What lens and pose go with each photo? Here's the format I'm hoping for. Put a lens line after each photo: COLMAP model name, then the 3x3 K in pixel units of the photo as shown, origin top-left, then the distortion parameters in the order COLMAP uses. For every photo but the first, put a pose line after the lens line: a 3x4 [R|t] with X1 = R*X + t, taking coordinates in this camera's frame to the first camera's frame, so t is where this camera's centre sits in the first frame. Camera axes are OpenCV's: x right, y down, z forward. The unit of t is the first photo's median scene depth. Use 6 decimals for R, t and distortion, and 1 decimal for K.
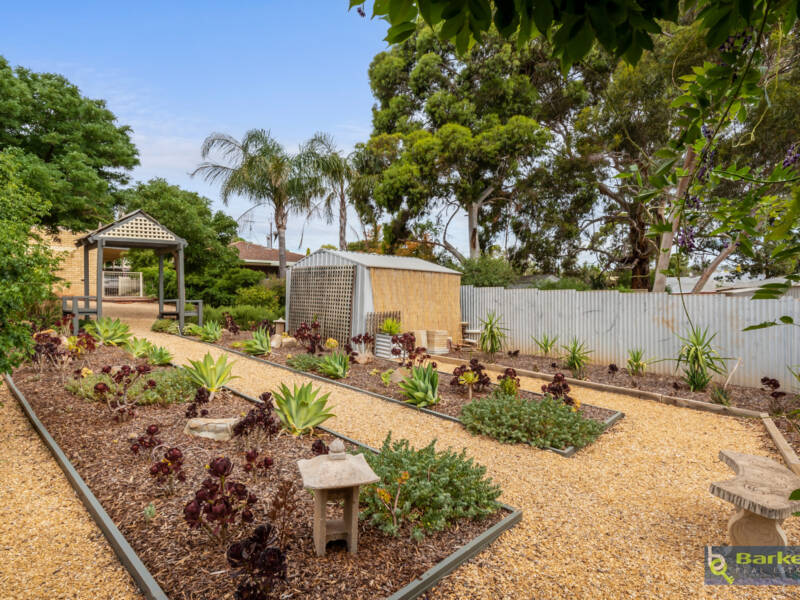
lens RADIAL K [[413.2, 0, 400.0], [0, 413.2, 300.0], [0, 0, 1]] dist [0.001136, 0.000115]
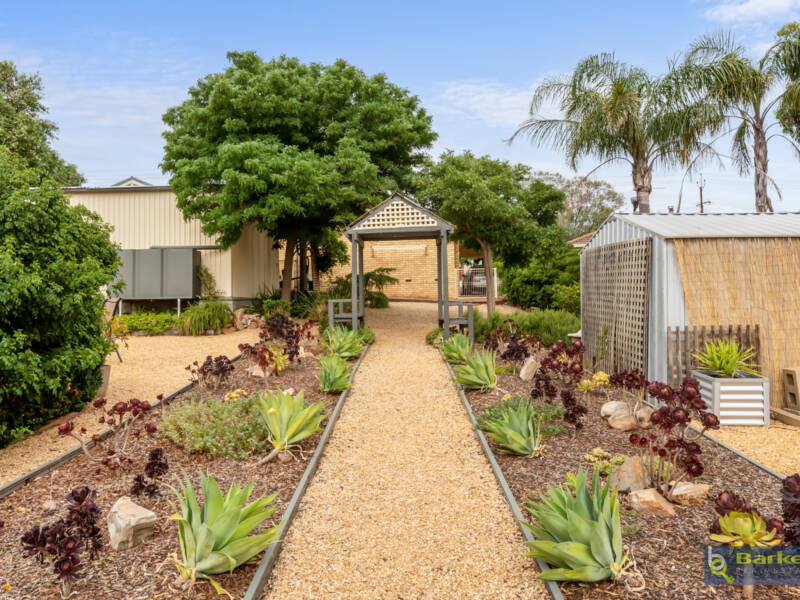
lens RADIAL K [[565.1, 0, 400.0], [0, 565.1, 277.4], [0, 0, 1]] dist [-0.005988, -0.000361]
pose [[0.721157, -0.037161, -0.691774, 0.125786], [0.011047, 0.999050, -0.042151, -0.004053], [0.692683, 0.022755, 0.720883, 0.193546]]
